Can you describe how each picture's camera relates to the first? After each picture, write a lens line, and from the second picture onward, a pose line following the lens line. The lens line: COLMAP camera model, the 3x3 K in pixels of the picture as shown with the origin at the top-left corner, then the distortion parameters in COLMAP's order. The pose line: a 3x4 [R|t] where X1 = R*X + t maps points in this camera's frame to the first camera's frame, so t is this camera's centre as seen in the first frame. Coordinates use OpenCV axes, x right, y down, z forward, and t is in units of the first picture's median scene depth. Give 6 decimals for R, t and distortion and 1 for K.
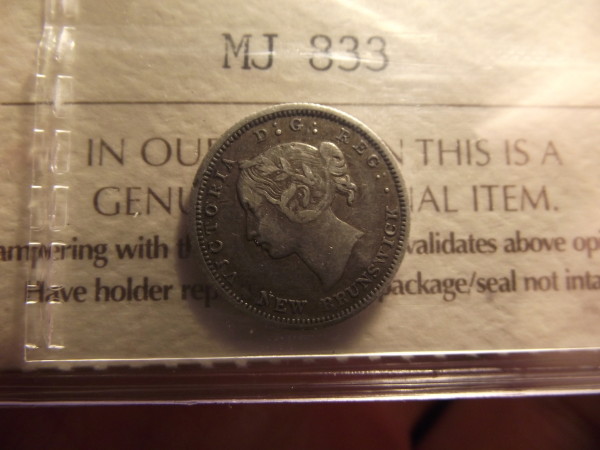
lens RADIAL K [[452.1, 0, 296.8], [0, 452.1, 222.0], [0, 0, 1]] dist [0.030122, 0.002088]
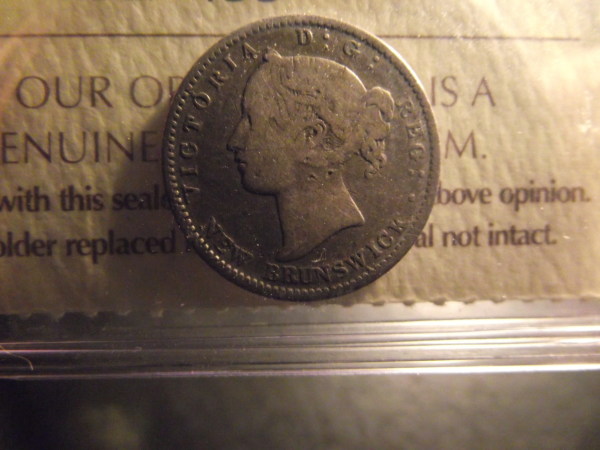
lens RADIAL K [[488.5, 0, 302.6], [0, 488.5, 228.0], [0, 0, 1]] dist [0.013541, -0.004884]
pose [[0.999671, 0.002038, -0.025577, 0.242282], [0.000989, 0.993040, 0.117776, -0.002565], [0.025639, -0.117763, 0.992711, 0.019312]]
